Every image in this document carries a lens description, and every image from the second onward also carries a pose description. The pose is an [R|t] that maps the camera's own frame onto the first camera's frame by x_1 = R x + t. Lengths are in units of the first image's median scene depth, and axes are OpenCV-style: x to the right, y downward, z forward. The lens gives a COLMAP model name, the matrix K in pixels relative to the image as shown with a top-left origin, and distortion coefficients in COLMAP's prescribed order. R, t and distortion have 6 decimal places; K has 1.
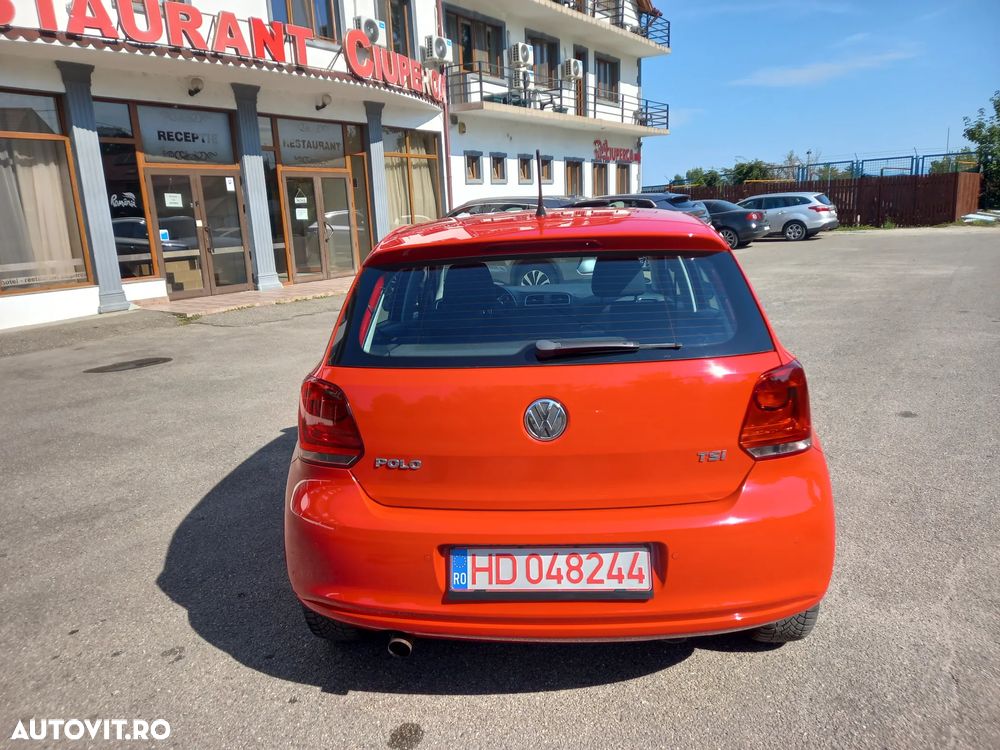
lens RADIAL K [[720.3, 0, 497.3], [0, 720.3, 375.4], [0, 0, 1]] dist [0.044123, -0.018421]
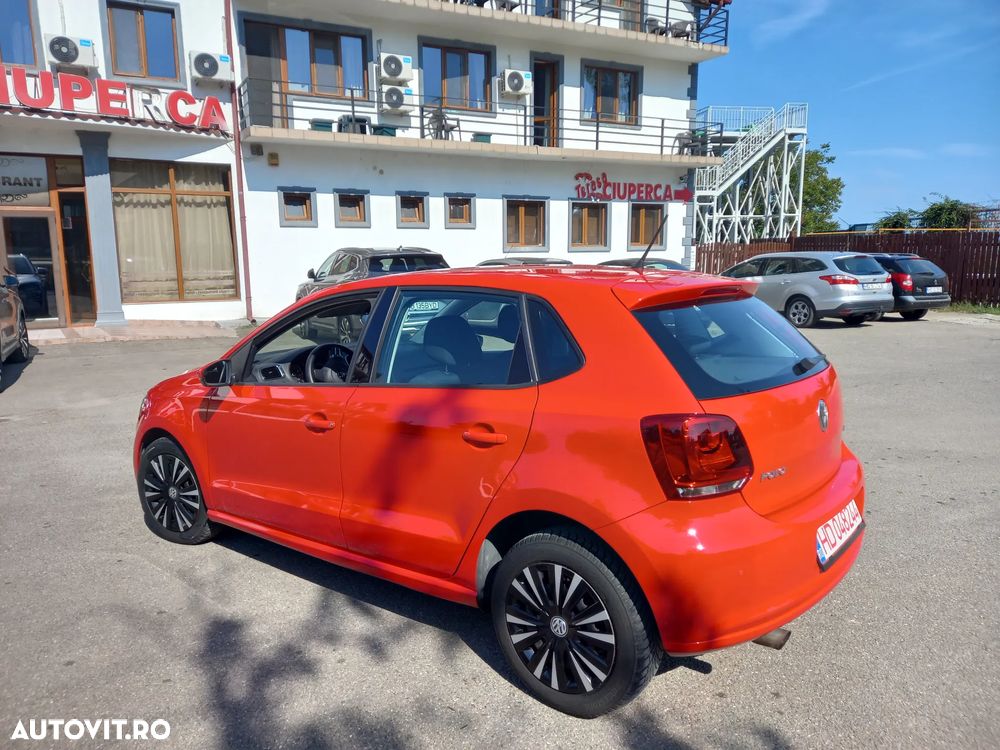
lens RADIAL K [[720.3, 0, 503.7], [0, 720.3, 372.4], [0, 0, 1]] dist [0.044123, -0.018421]
pose [[0.880254, 0.115051, -0.460344, 0.484666], [-0.138049, 0.990288, -0.016475, -0.102147], [0.453978, 0.078052, 0.887588, 0.332082]]
